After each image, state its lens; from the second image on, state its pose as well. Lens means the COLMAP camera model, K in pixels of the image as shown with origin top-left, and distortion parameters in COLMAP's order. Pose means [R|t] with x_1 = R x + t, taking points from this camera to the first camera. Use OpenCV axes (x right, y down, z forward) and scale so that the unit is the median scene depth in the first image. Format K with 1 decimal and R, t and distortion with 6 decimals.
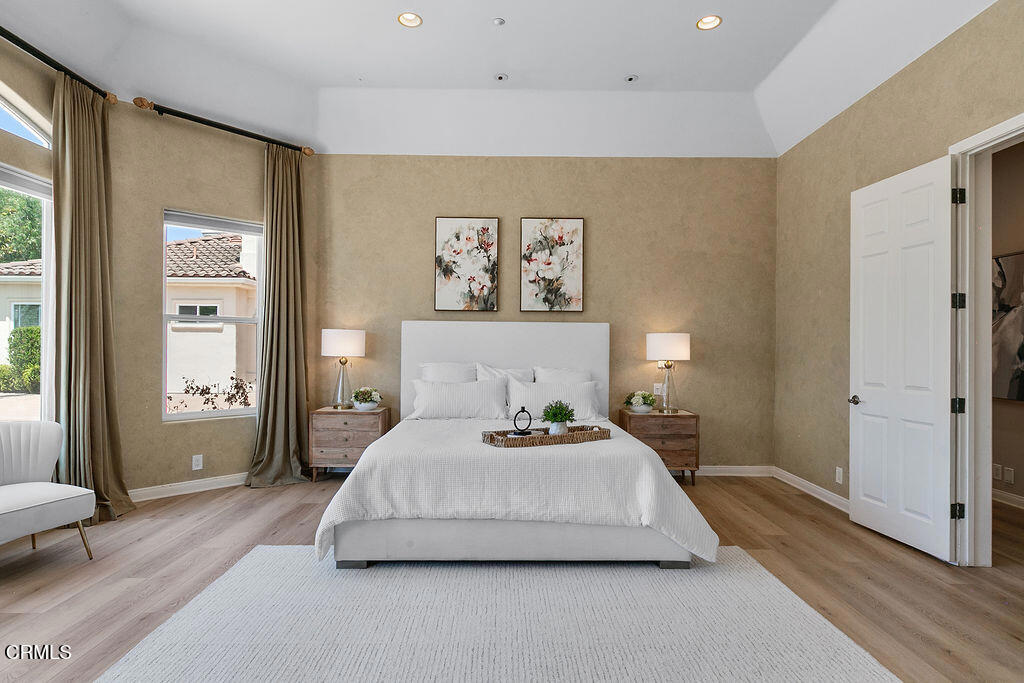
lens RADIAL K [[545.7, 0, 512.0], [0, 545.7, 341.5], [0, 0, 1]] dist [-0.002901, 0.000459]
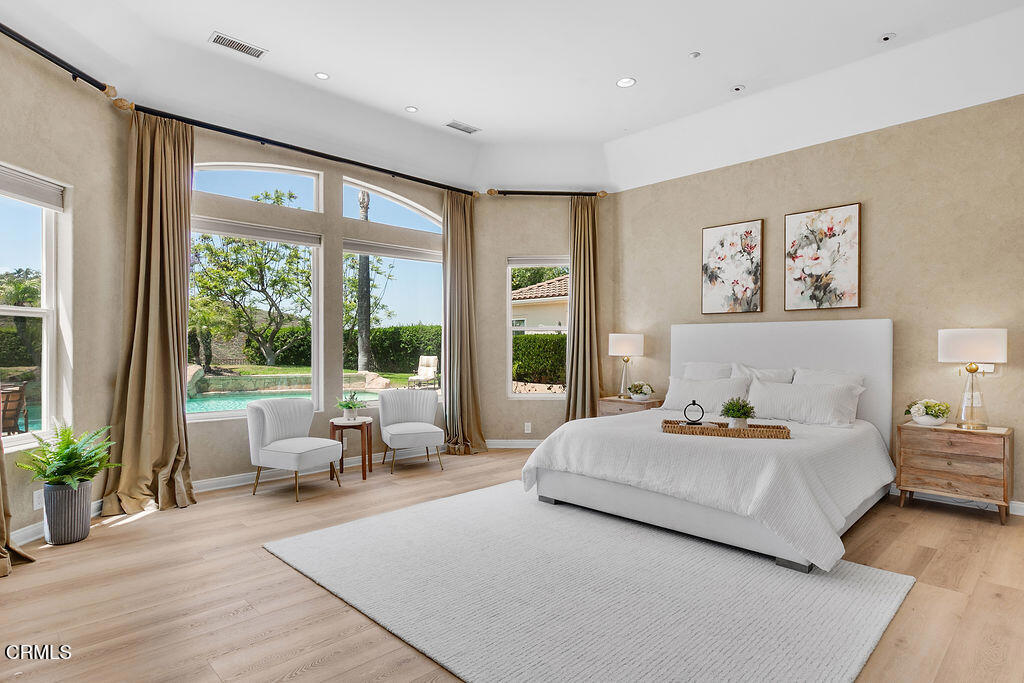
lens RADIAL K [[545.7, 0, 512.0], [0, 545.7, 341.5], [0, 0, 1]] dist [-0.002901, 0.000459]
pose [[0.692841, -0.013586, -0.720963, 0.381233], [0.011200, 0.999905, -0.008079, 0.002340], [0.721004, -0.002478, 0.692927, -0.031690]]
